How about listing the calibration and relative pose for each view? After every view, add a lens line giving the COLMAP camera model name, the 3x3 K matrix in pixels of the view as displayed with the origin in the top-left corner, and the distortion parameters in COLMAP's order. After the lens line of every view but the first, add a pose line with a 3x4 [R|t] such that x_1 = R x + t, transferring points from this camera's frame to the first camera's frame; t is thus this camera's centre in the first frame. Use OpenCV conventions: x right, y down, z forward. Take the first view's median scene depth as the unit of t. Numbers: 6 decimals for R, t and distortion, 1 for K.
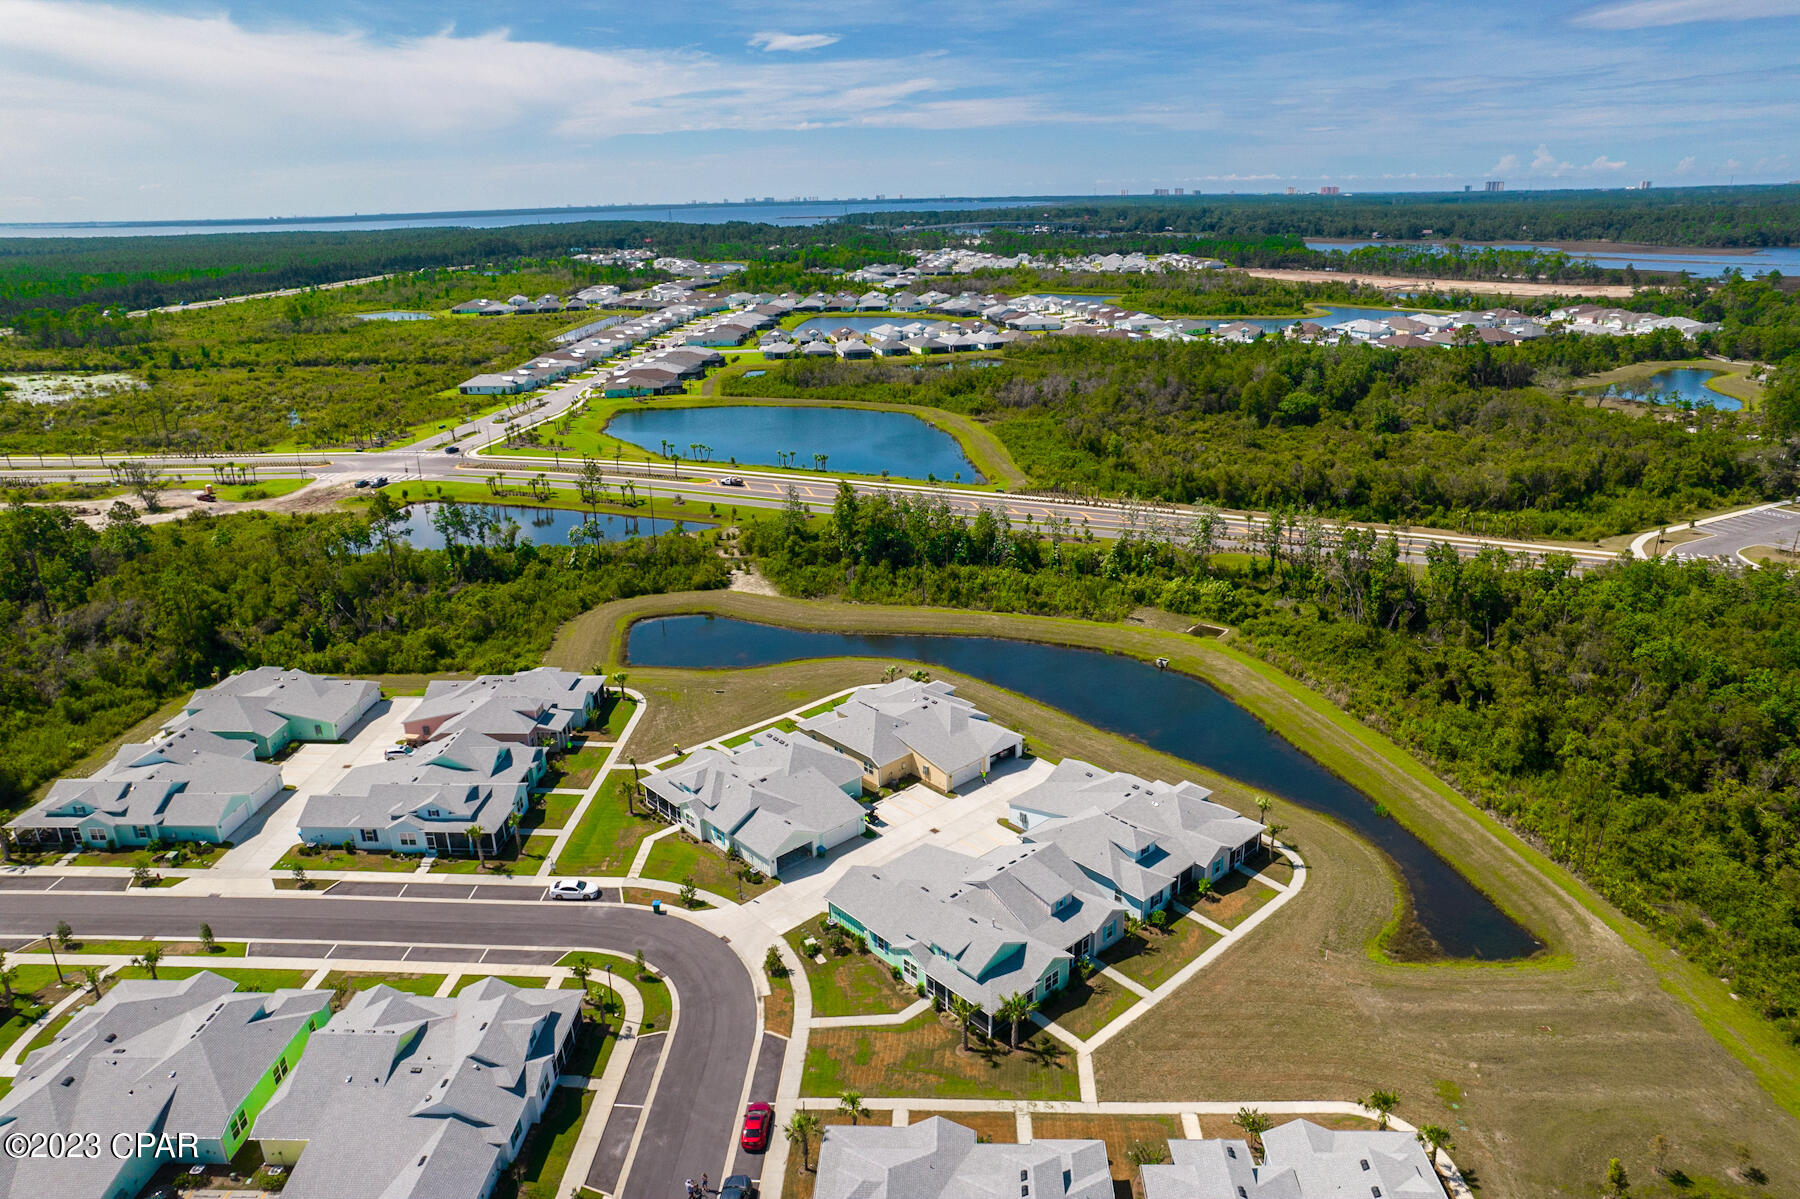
lens RADIAL K [[1145.2, 0, 900.0], [0, 1145.2, 599.5], [0, 0, 1]] dist [-0.085684, 0.085564]
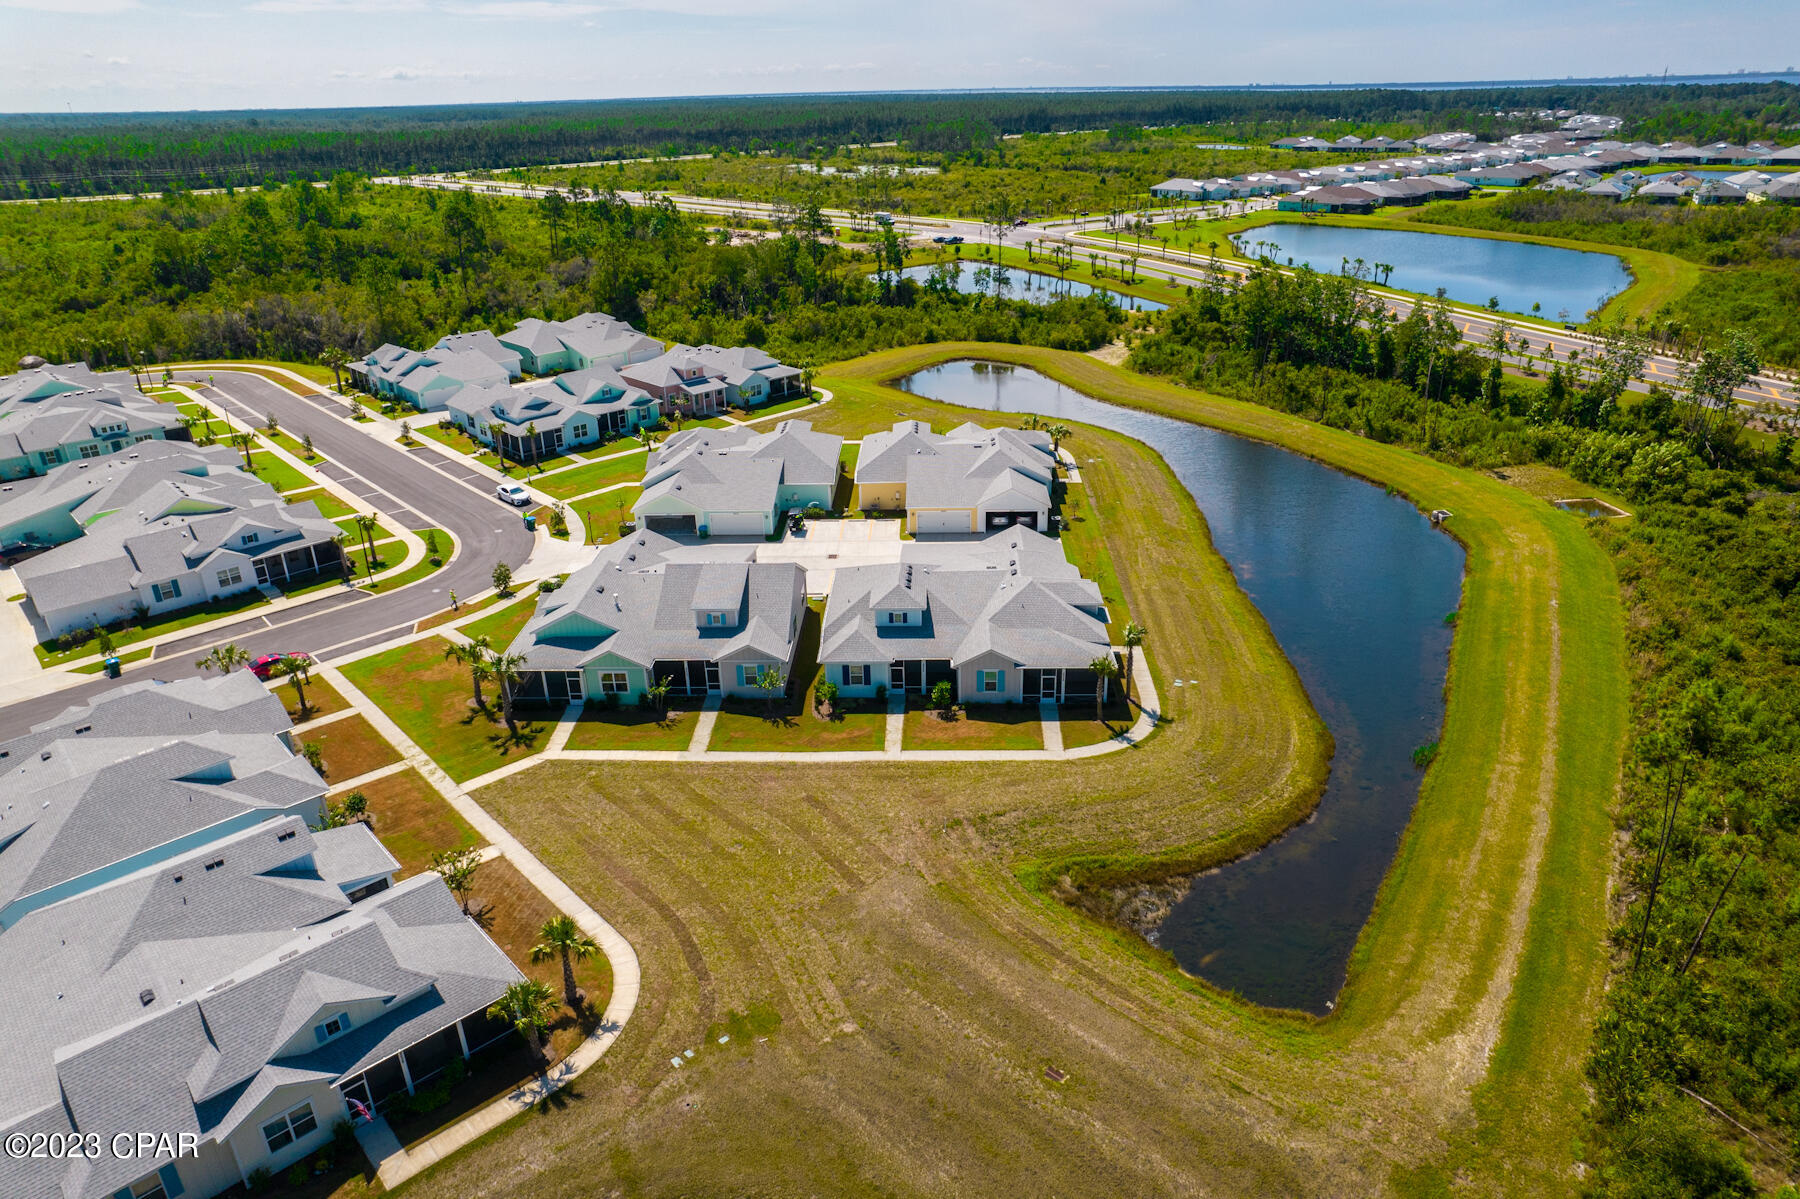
lens RADIAL K [[1145.2, 0, 900.0], [0, 1145.2, 599.5], [0, 0, 1]] dist [-0.085684, 0.085564]
pose [[0.717469, 0.292131, -0.632374, 0.652439], [-0.228173, 0.956289, 0.182890, 0.080784], [0.658160, 0.013072, 0.752764, 0.466295]]
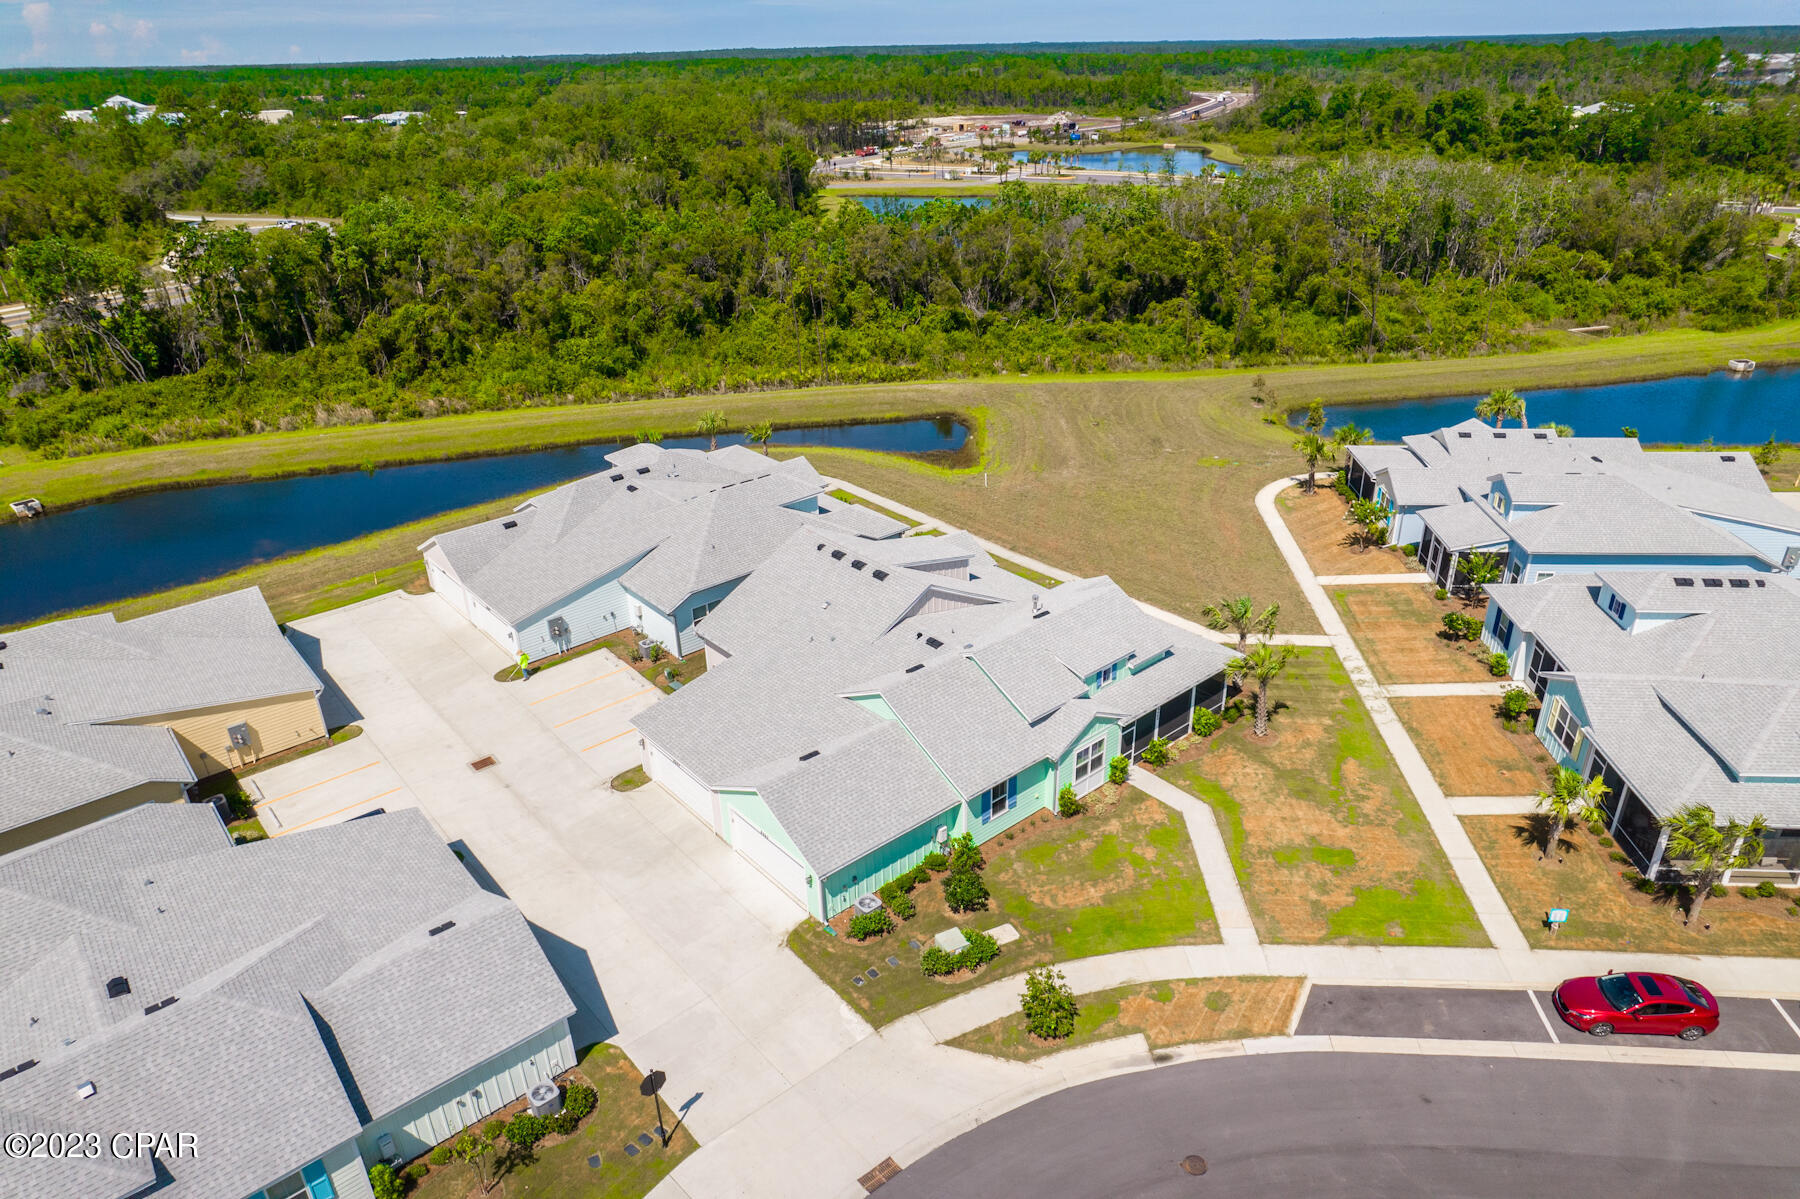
lens RADIAL K [[1116.5, 0, 932.5], [0, 1116.5, 598.1], [0, 0, 1]] dist [-0.038105, -0.000697]
pose [[0.016116, -0.408168, 0.912764, -0.340442], [0.356182, 0.855341, 0.376201, 0.063289], [-0.934278, 0.319047, 0.159167, 0.854795]]
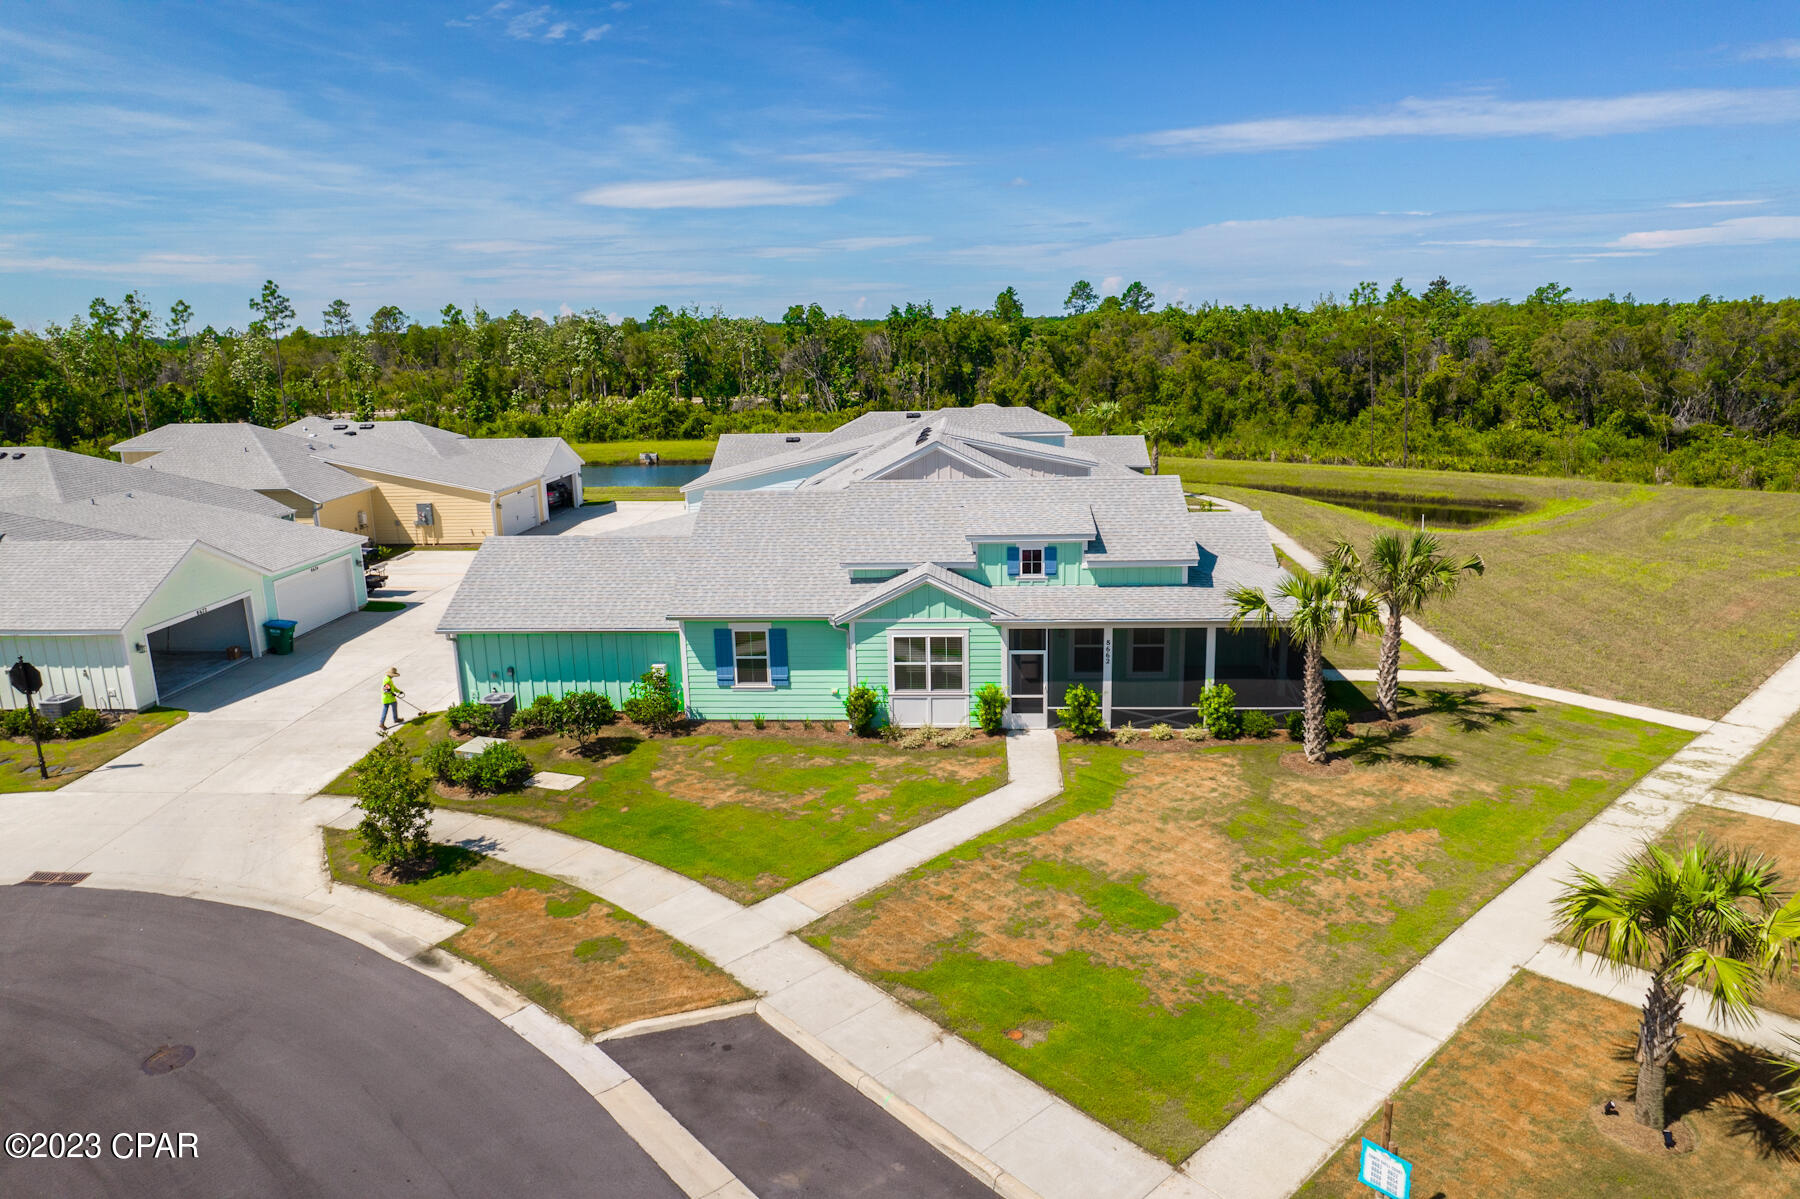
lens RADIAL K [[1145.2, 0, 900.0], [0, 1145.2, 599.5], [0, 0, 1]] dist [-0.085684, 0.085564]
pose [[0.716096, -0.144044, 0.682977, -0.167911], [0.235236, 0.971037, -0.041845, 0.282726], [-0.657169, 0.190626, 0.729240, 0.700384]]
